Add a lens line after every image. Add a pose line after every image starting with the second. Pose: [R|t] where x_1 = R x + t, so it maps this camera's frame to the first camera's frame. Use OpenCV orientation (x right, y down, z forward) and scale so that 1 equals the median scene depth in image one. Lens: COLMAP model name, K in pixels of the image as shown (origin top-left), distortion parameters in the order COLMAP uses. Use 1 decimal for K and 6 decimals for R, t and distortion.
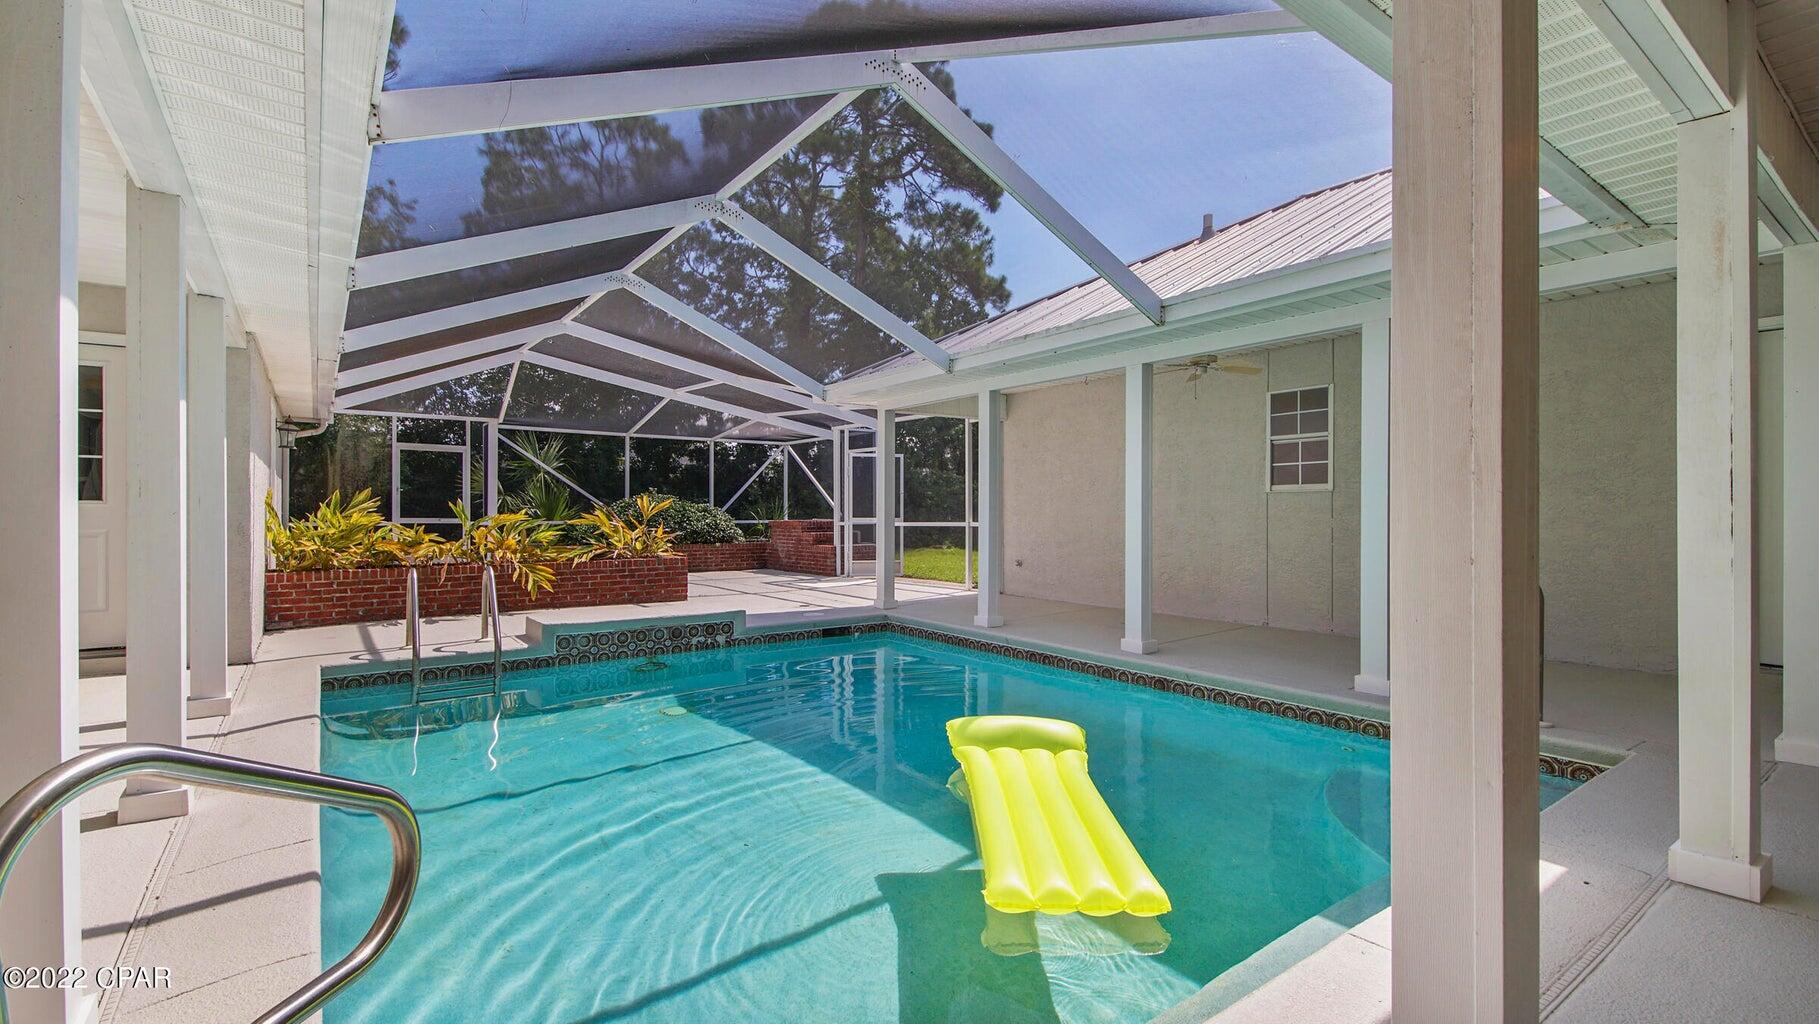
lens RADIAL K [[809.2, 0, 920.5], [0, 809.2, 517.4], [0, 0, 1]] dist [-0.001879, -0.000766]
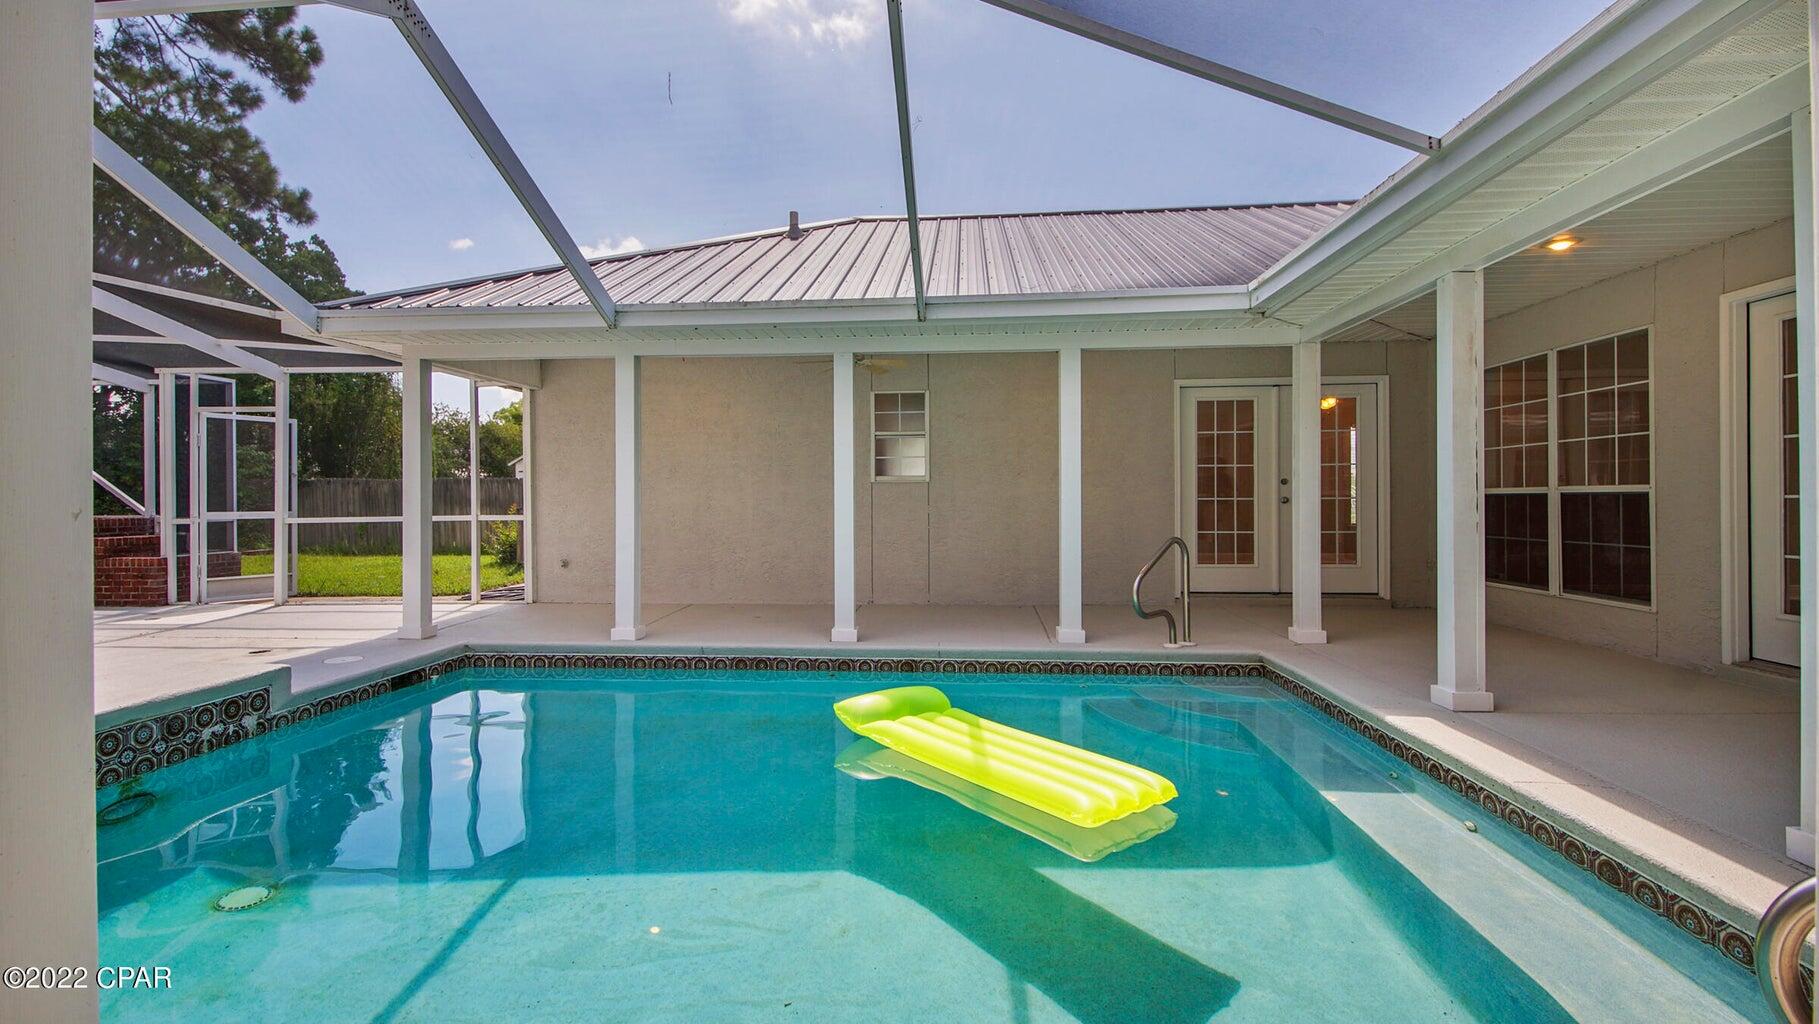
lens RADIAL K [[809.2, 0, 922.5], [0, 809.2, 497.0], [0, 0, 1]] dist [-0.001879, -0.000766]
pose [[0.631875, -0.000229, 0.775070, -0.288428], [0.008991, 0.999935, -0.007034, -0.002200], [-0.775018, 0.011413, 0.631836, 0.190173]]
